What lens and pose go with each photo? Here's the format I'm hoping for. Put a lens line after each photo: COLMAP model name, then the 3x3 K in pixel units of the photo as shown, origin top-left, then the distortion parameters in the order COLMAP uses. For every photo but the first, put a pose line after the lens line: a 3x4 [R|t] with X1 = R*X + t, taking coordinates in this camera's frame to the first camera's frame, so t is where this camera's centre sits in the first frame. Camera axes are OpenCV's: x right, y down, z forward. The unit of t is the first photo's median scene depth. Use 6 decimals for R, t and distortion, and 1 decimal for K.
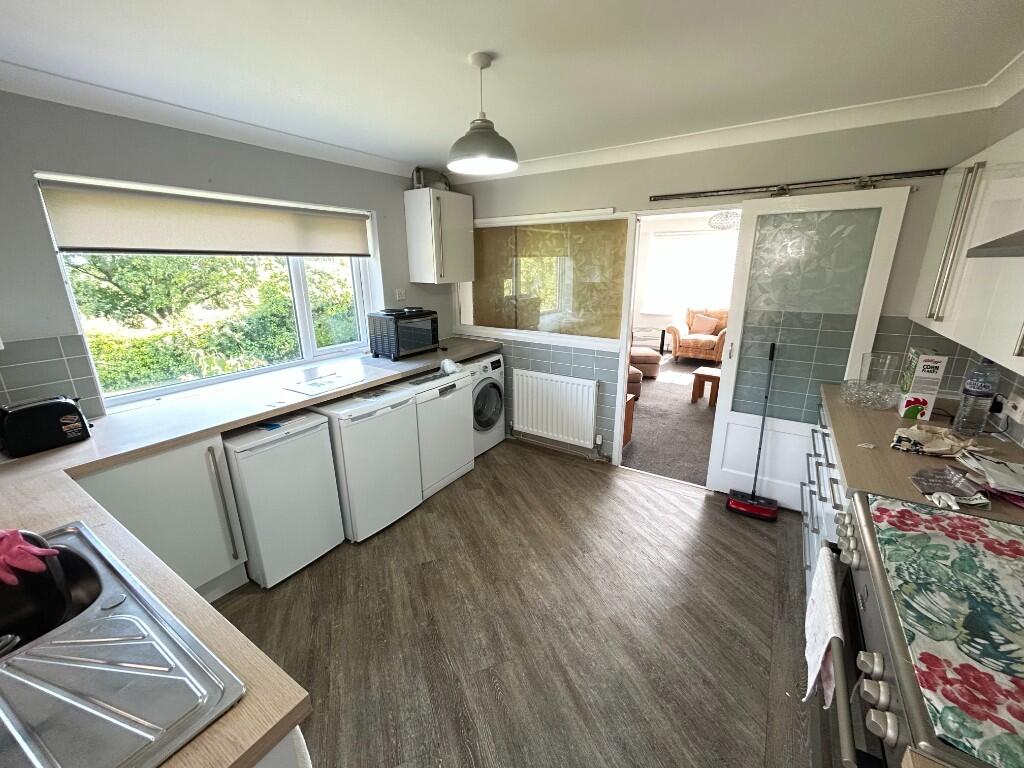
lens RADIAL K [[414.2, 0, 511.8], [0, 414.2, 381.4], [0, 0, 1]] dist [0.000372, 0.000202]
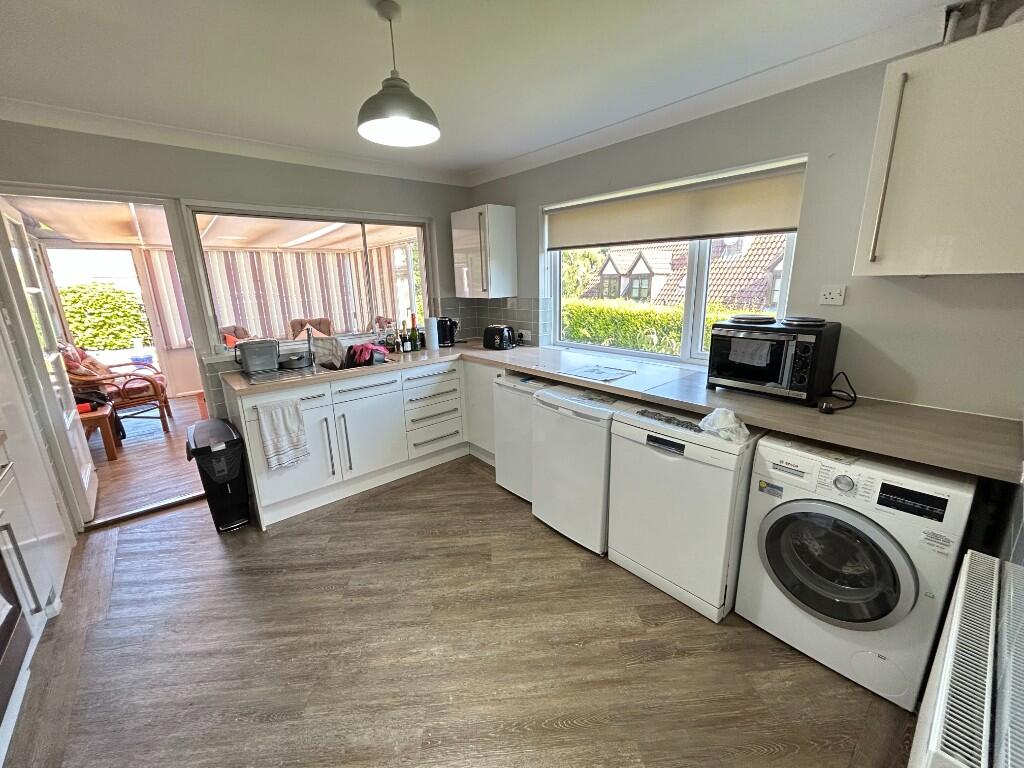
lens RADIAL K [[414.2, 0, 511.8], [0, 414.2, 381.4], [0, 0, 1]] dist [0.000372, 0.000202]
pose [[-0.280670, 0.249649, -0.926768, 0.524444], [-0.239309, 0.916884, 0.319460, -0.239879], [0.929492, 0.311448, -0.197599, 1.005754]]
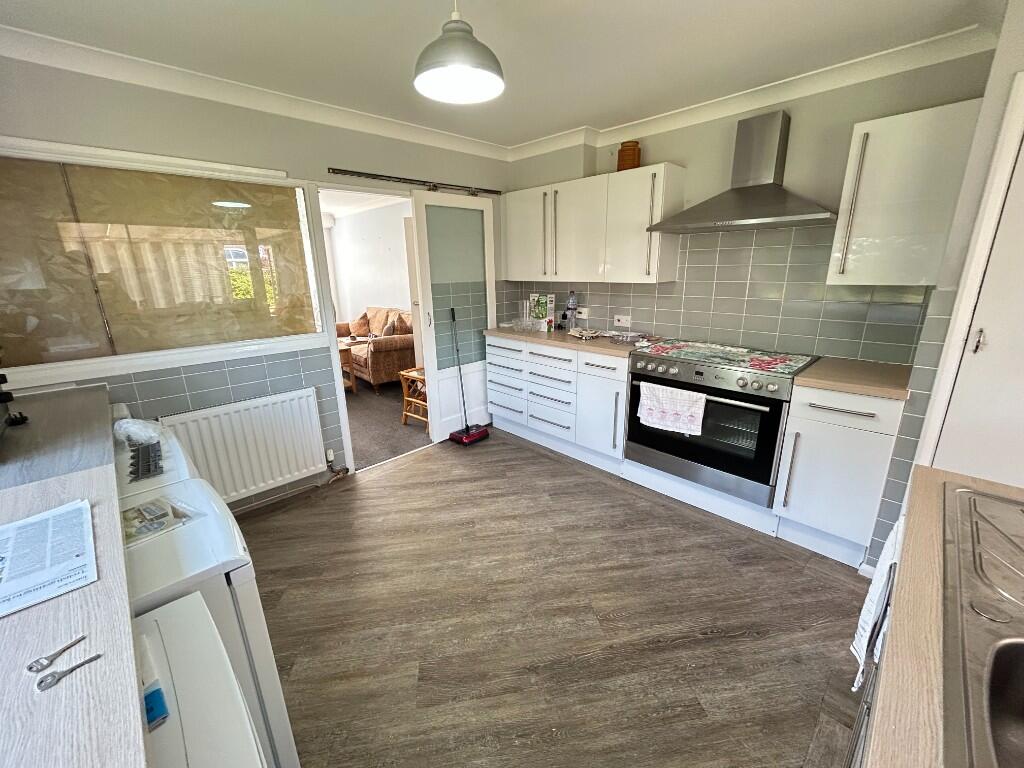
lens RADIAL K [[414.2, 0, 511.8], [0, 414.2, 381.4], [0, 0, 1]] dist [0.000372, 0.000202]
pose [[0.218895, -0.257972, 0.941029, -0.605412], [0.284794, 0.939316, 0.191256, -0.072015], [-0.933262, 0.226134, 0.279081, 0.524440]]
